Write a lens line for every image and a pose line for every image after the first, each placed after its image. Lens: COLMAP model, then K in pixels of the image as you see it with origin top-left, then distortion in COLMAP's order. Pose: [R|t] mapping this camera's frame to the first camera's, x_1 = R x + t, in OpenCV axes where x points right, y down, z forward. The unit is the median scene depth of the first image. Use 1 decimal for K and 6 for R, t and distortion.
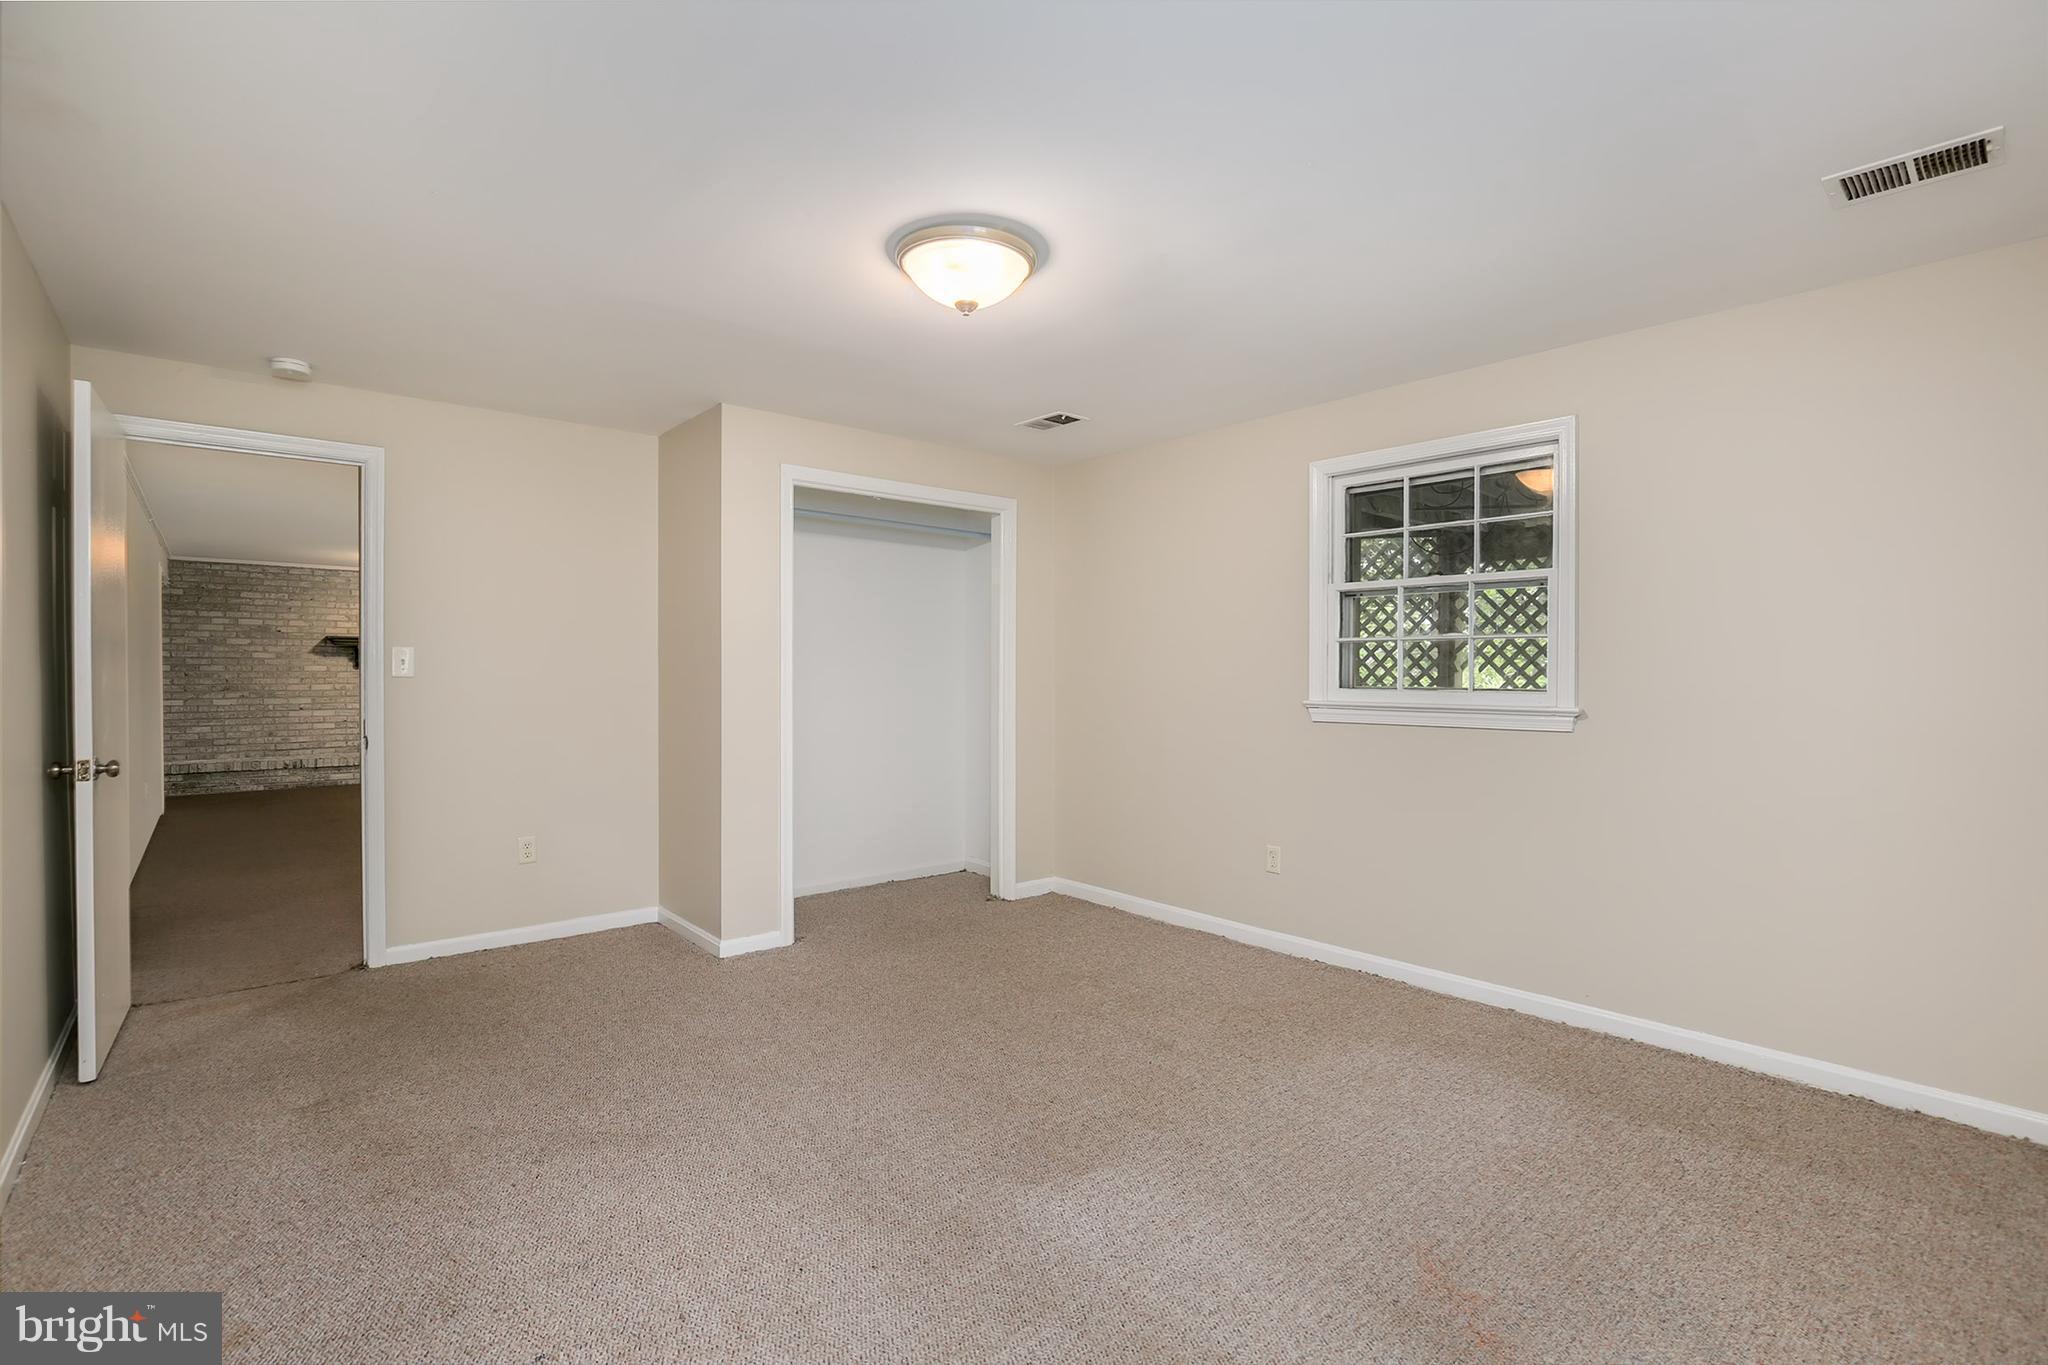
lens RADIAL K [[979.3, 0, 1042.9], [0, 979.3, 672.3], [0, 0, 1]] dist [-0.024833, 0.001811]
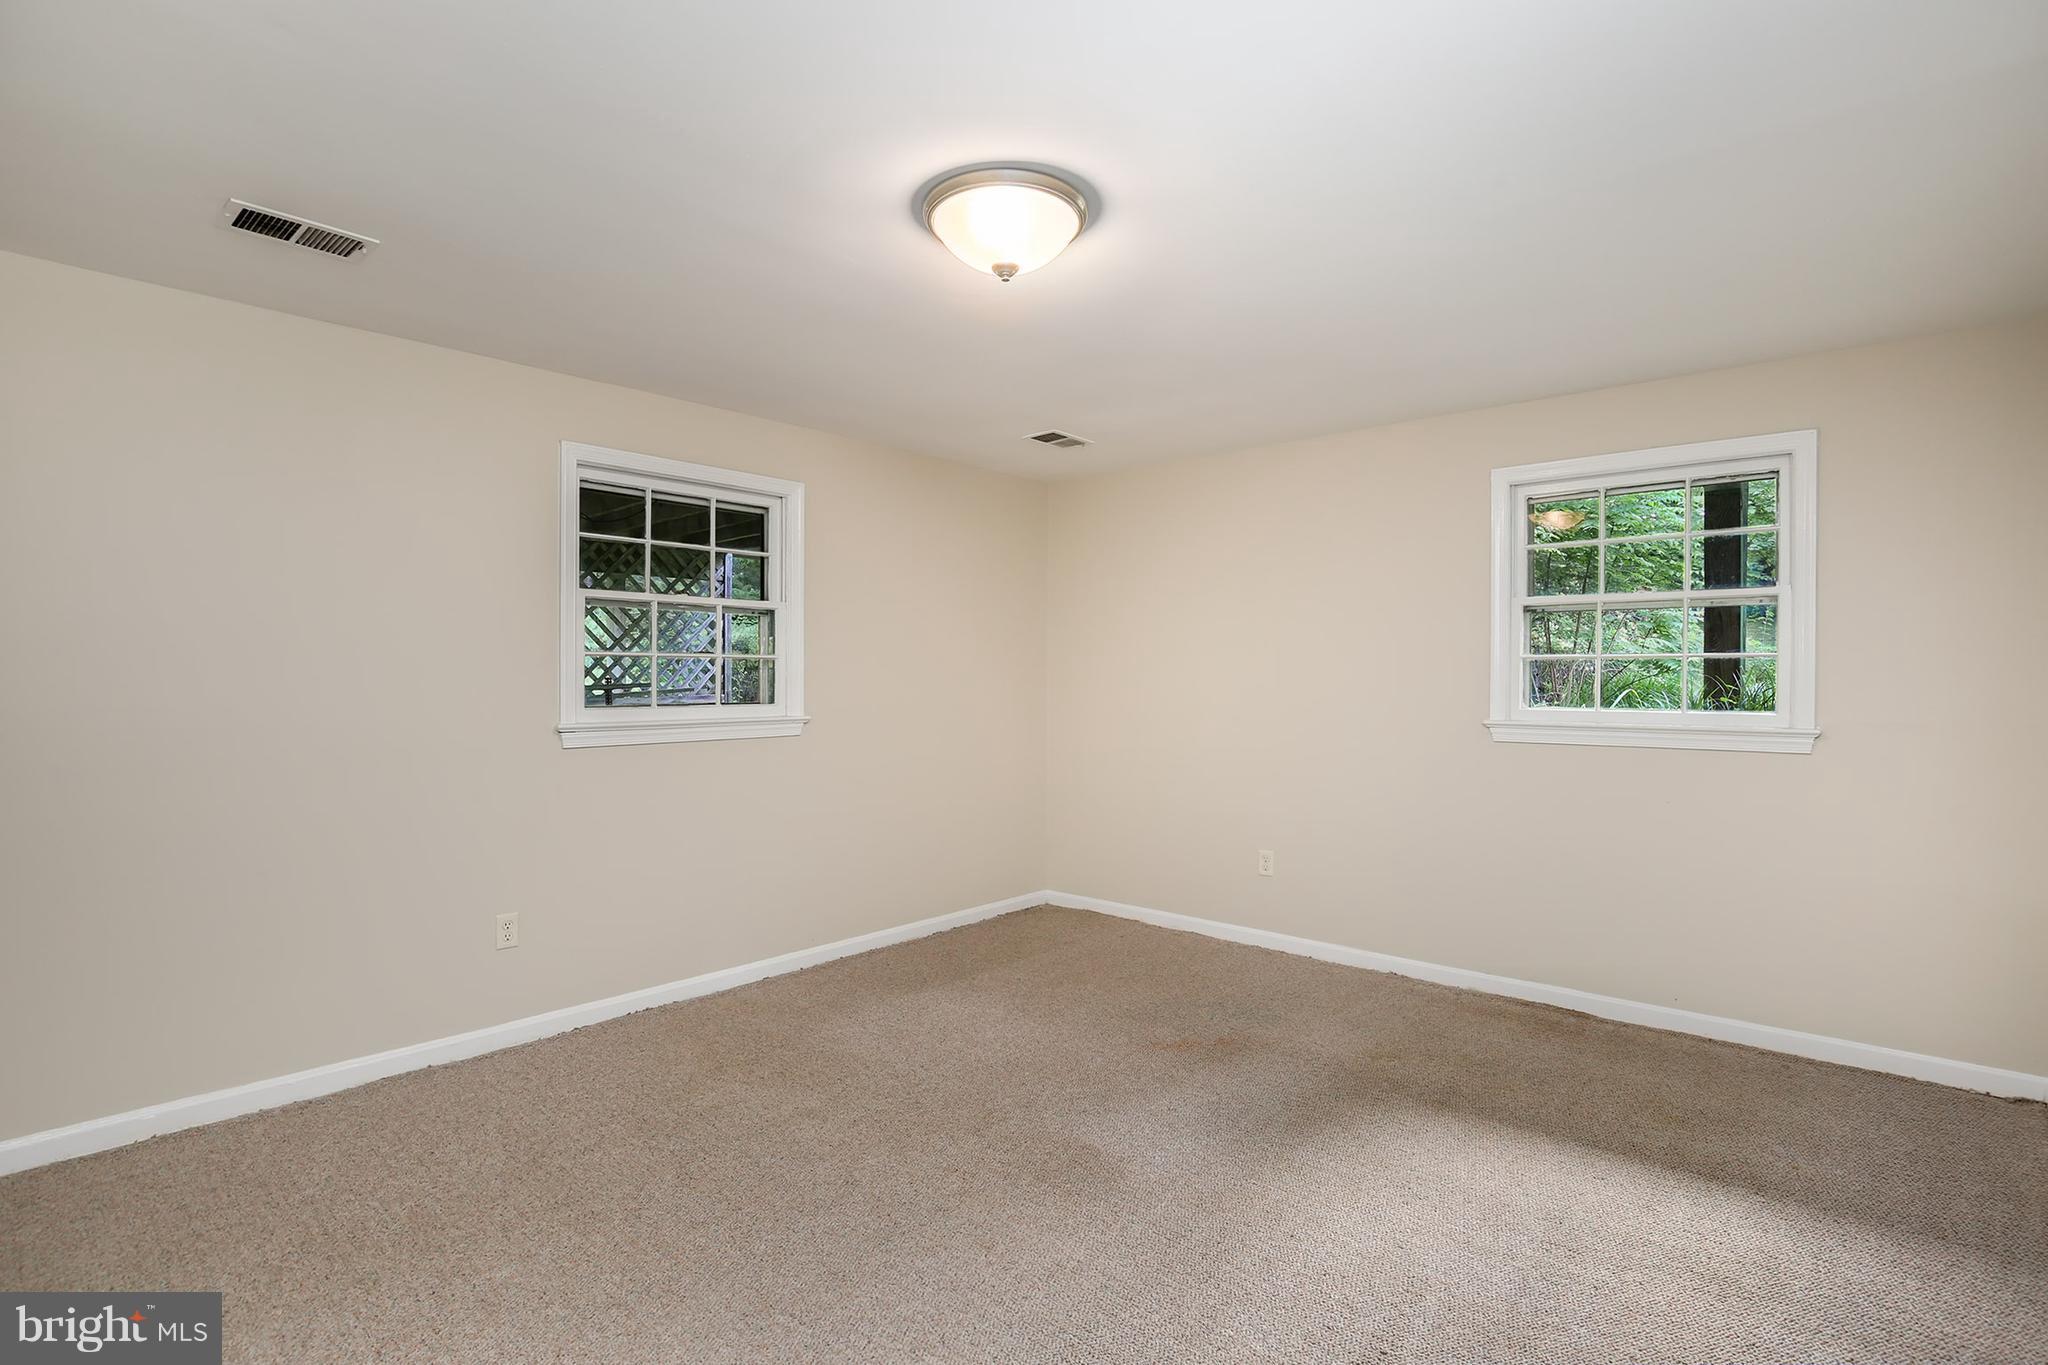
lens RADIAL K [[979.3, 0, 1014.5], [0, 979.3, 686.7], [0, 0, 1]] dist [-0.024833, 0.001811]
pose [[-0.126914, -0.008208, 0.991880, -0.640853], [0.003696, 0.999955, 0.008748, -0.010498], [-0.991907, 0.004777, -0.126878, 0.762608]]
